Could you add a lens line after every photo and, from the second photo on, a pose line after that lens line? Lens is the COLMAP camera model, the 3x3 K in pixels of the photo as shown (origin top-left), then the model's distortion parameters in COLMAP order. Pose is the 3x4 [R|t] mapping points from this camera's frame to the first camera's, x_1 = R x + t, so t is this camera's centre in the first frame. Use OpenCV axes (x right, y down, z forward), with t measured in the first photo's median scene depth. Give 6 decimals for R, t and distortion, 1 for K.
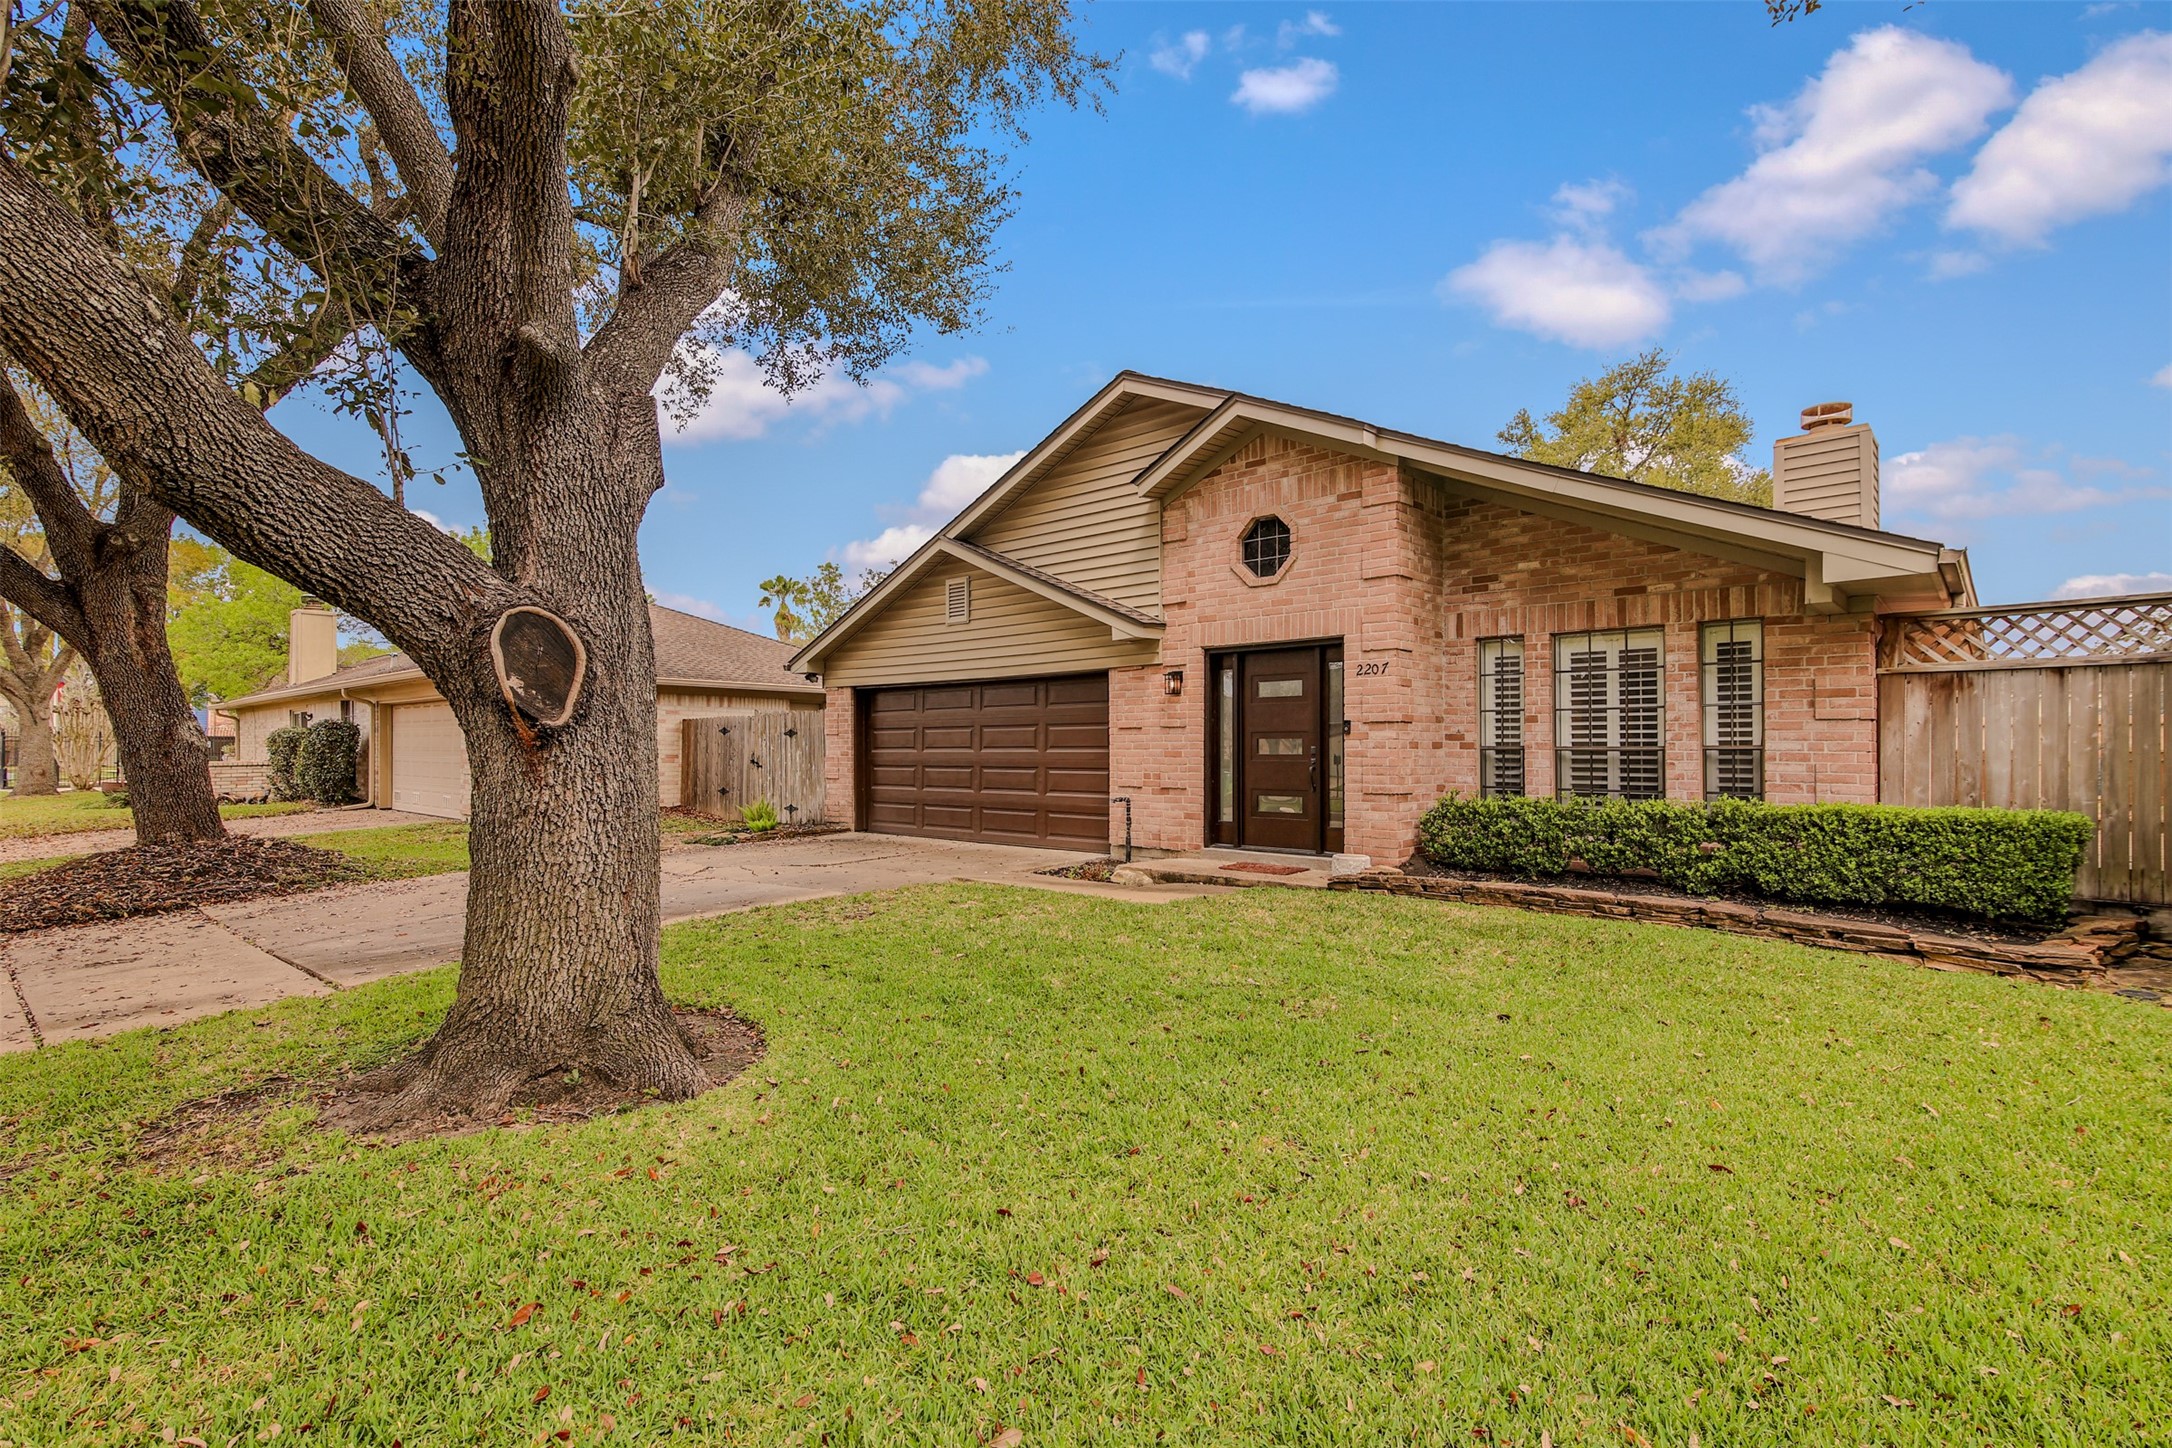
lens RADIAL K [[994.6, 0, 1042.6], [0, 994.6, 755.2], [0, 0, 1]] dist [0.033400, -0.006636]
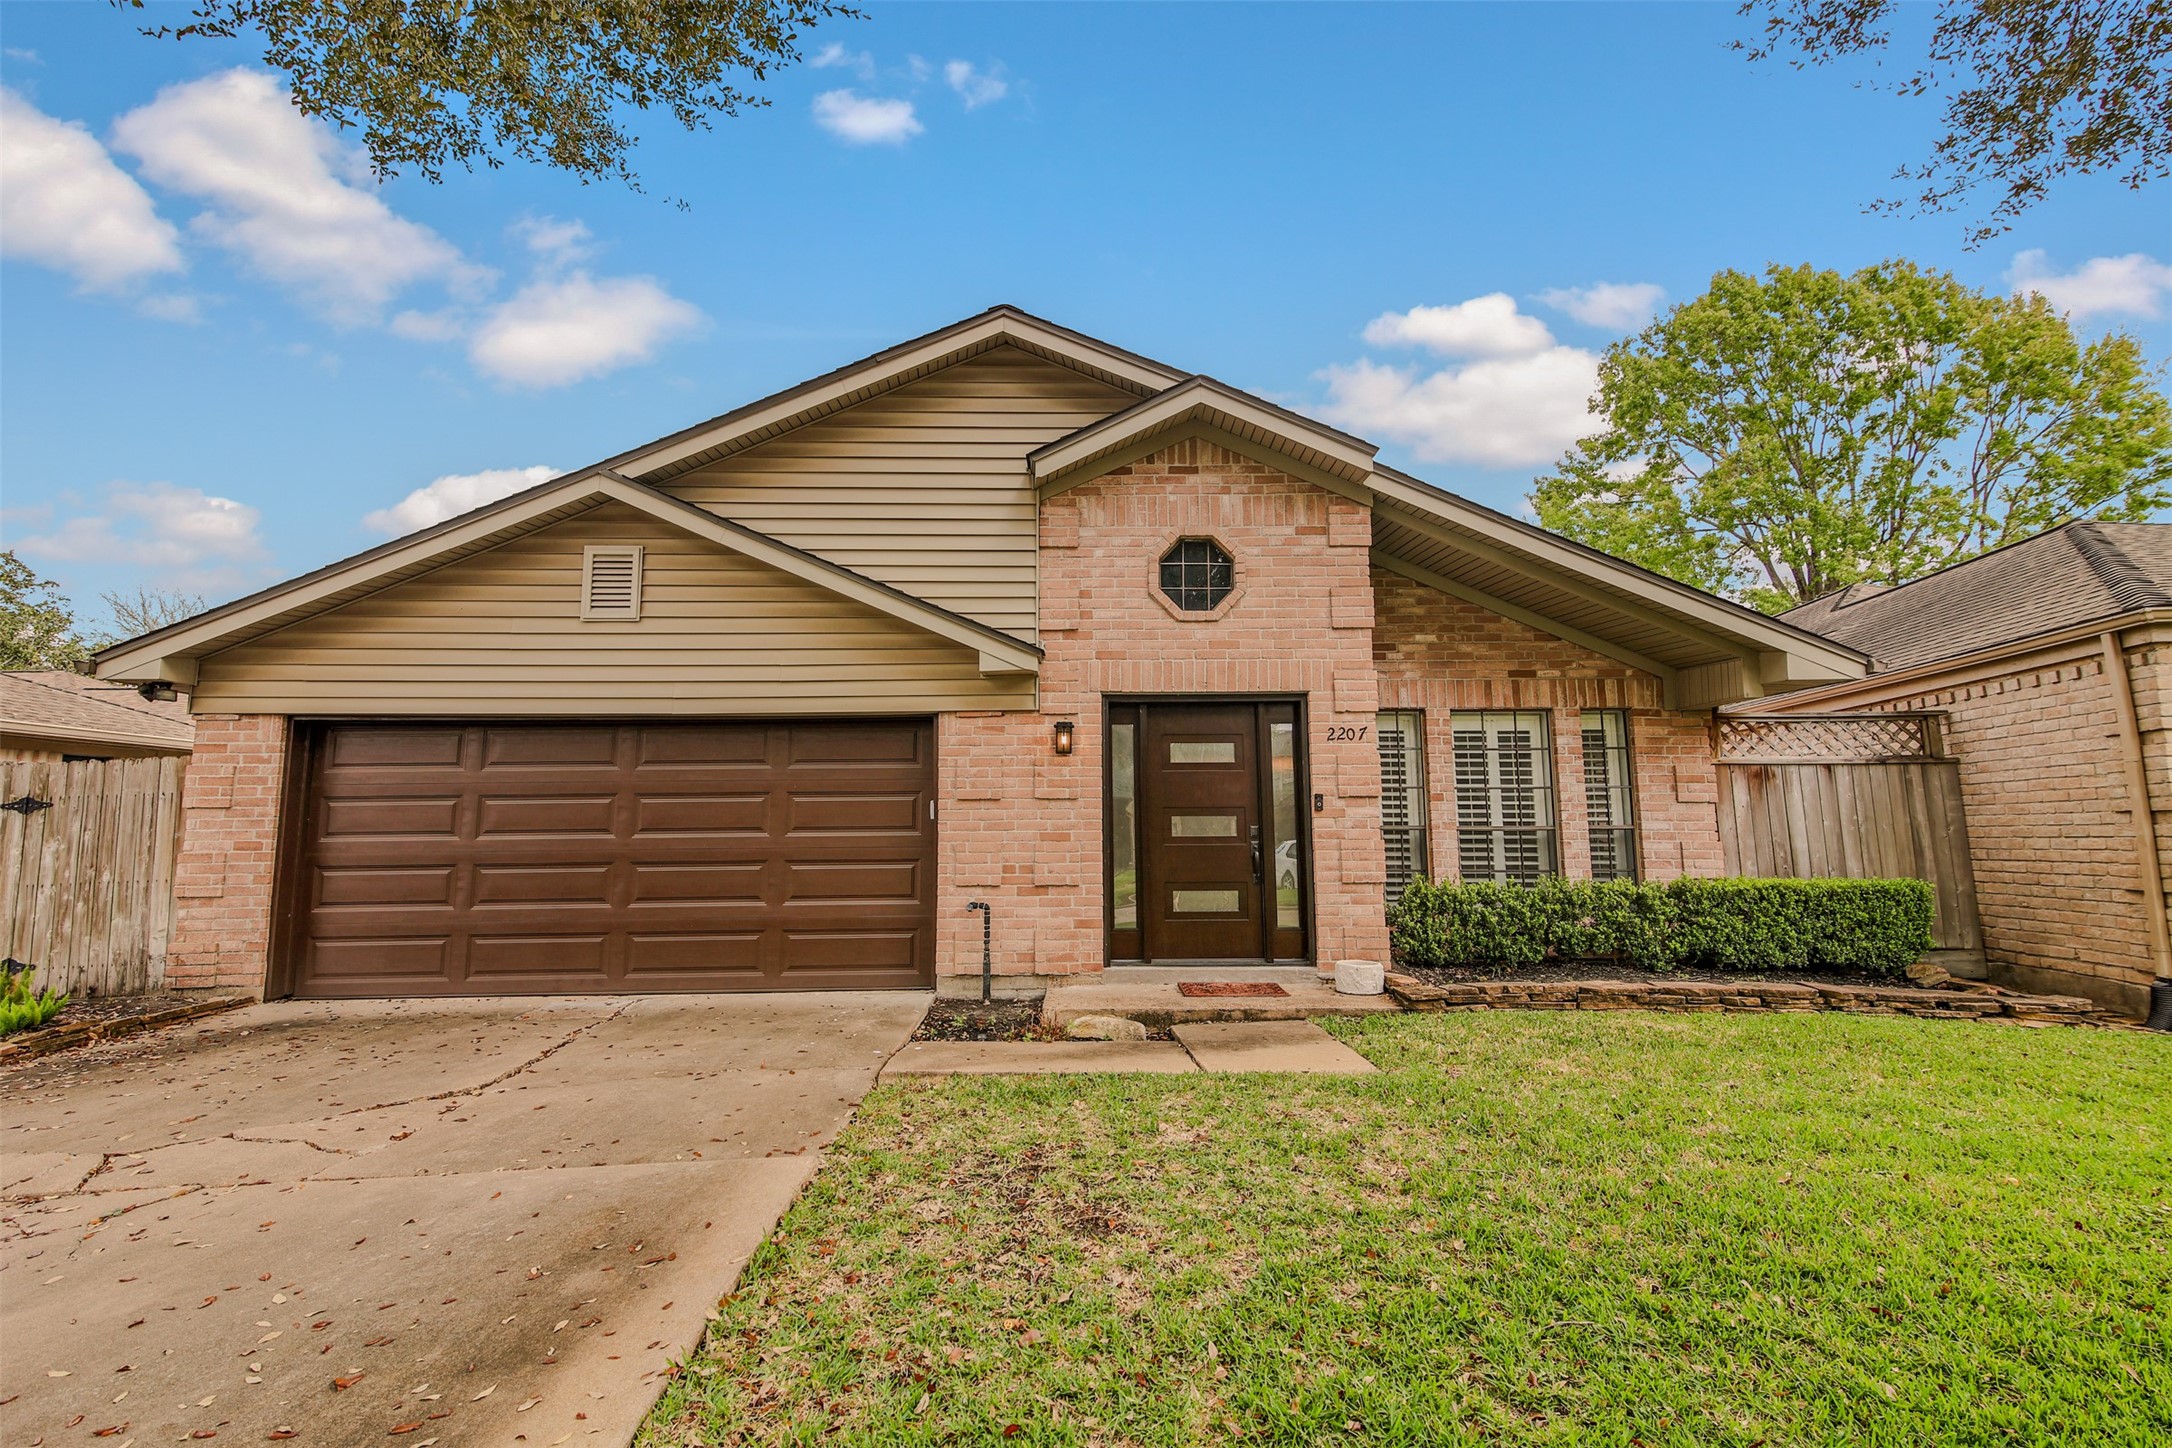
lens RADIAL K [[994.6, 0, 1094.6], [0, 994.6, 716.2], [0, 0, 1]] dist [0.033400, -0.006636]
pose [[0.722326, 0.074879, 0.687487, -0.391957], [0.008611, 0.993070, -0.117210, -0.003871], [-0.691500, 0.090583, 0.716675, 0.522403]]
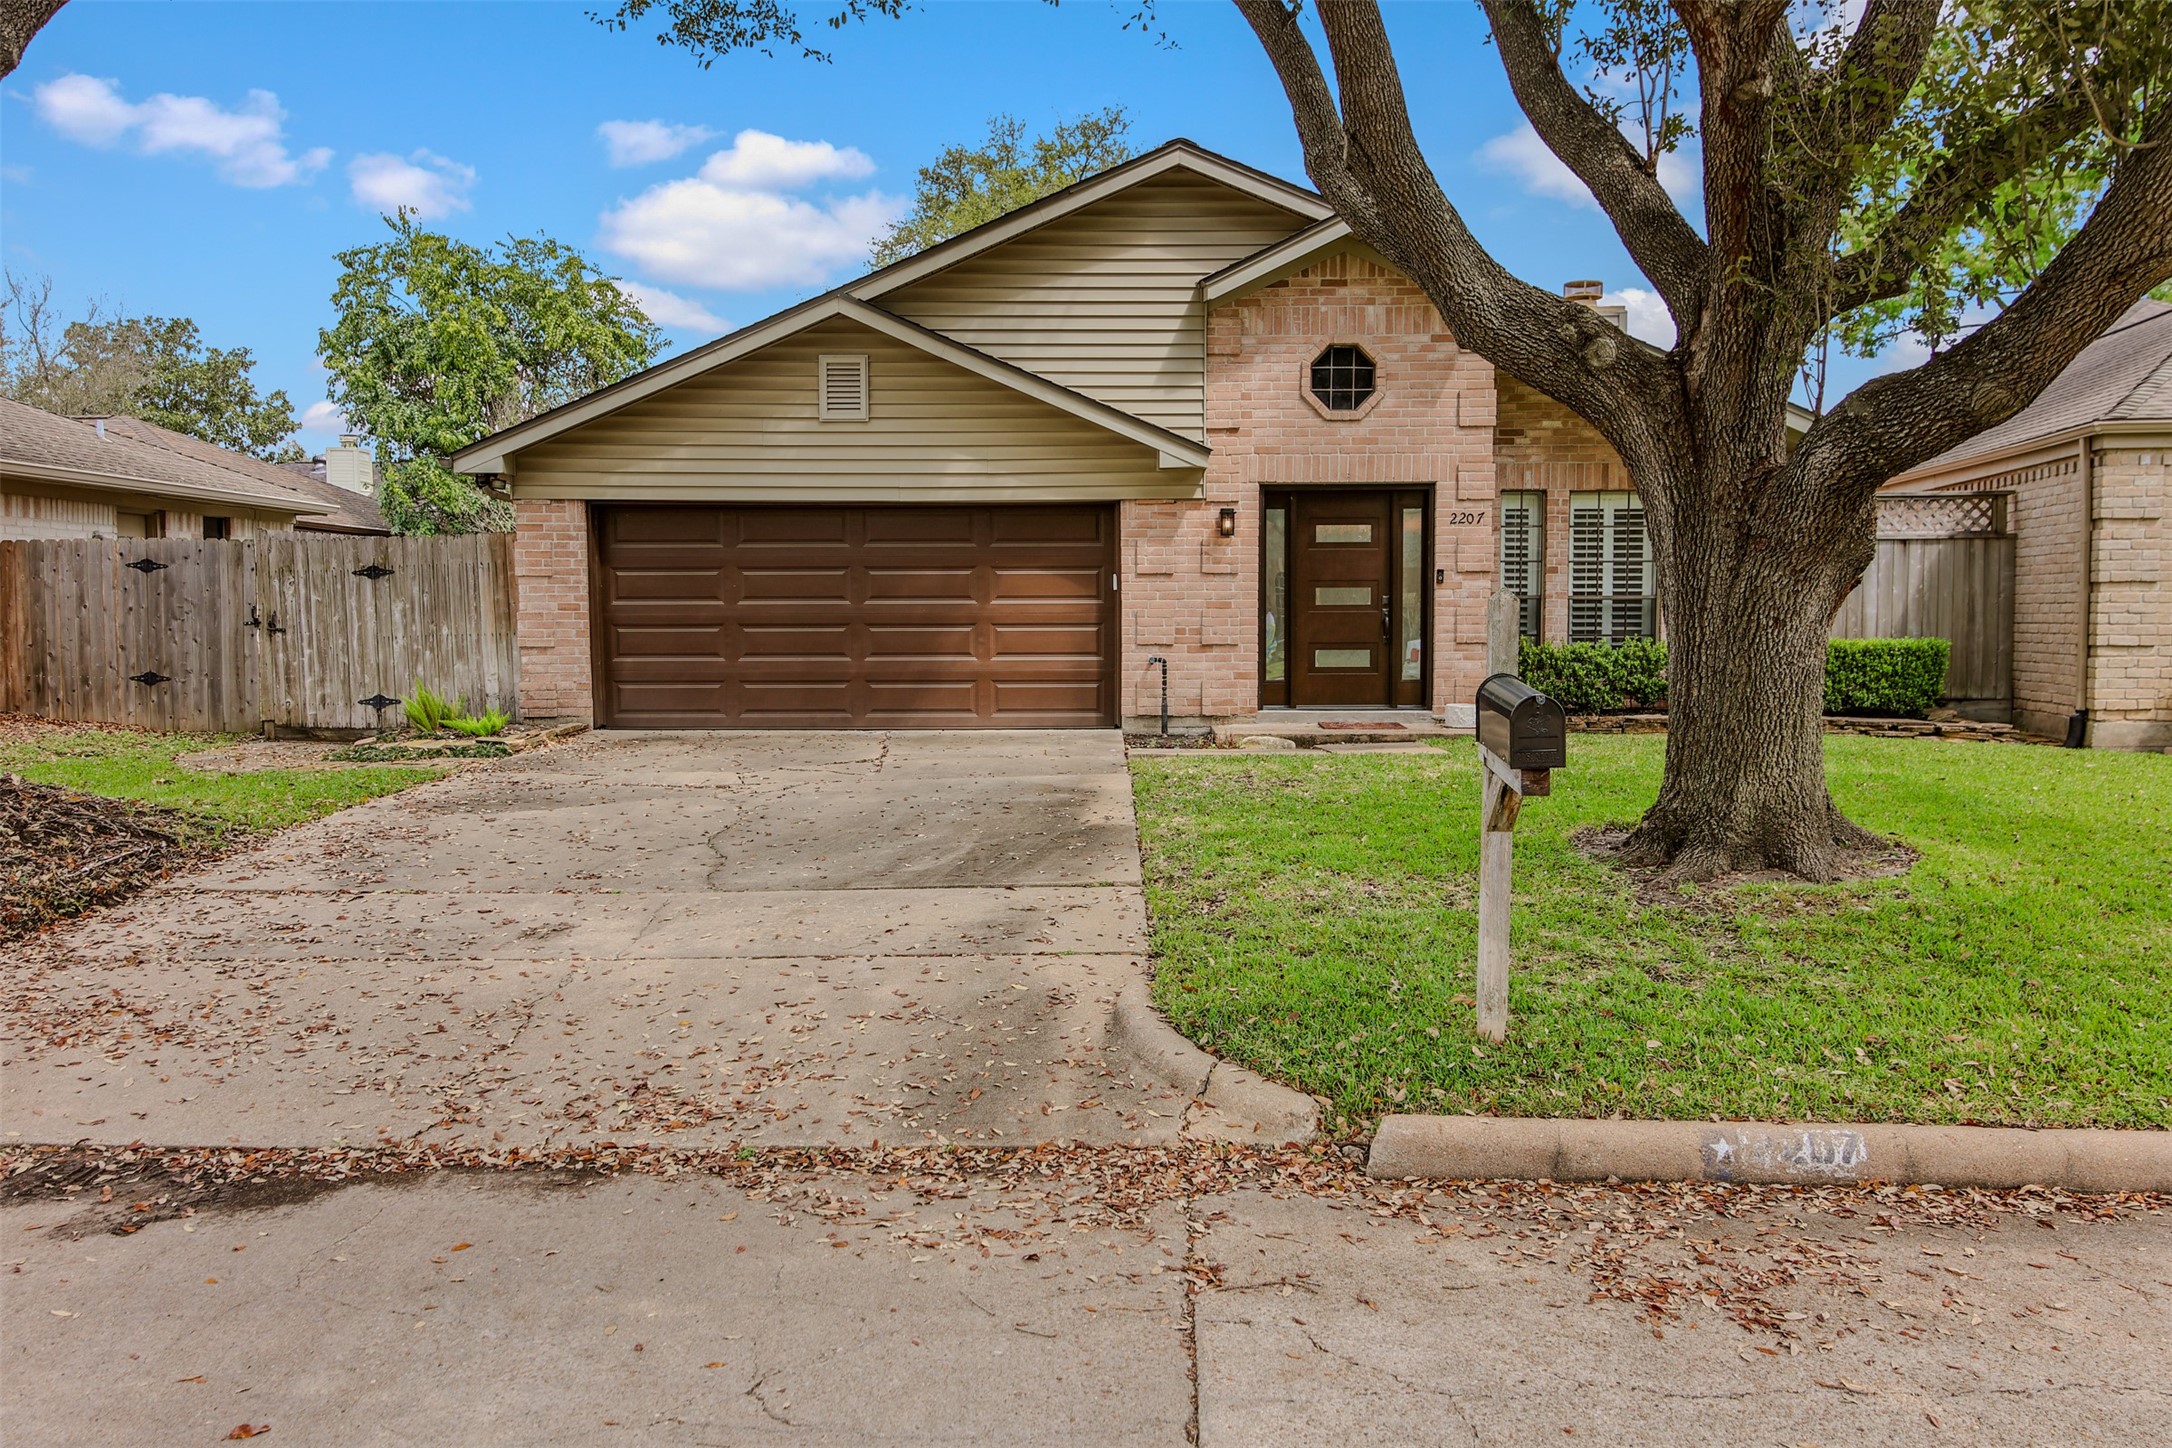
lens RADIAL K [[1604.0, 0, 1101.2], [0, 1604.0, 728.4], [0, 0, 1]] dist [0.047434, 0.003121]
pose [[0.747657, -0.055434, 0.661767, -0.987897], [0.005557, 0.996997, 0.077237, -0.002888], [-0.664062, -0.054069, 0.745720, 0.027848]]
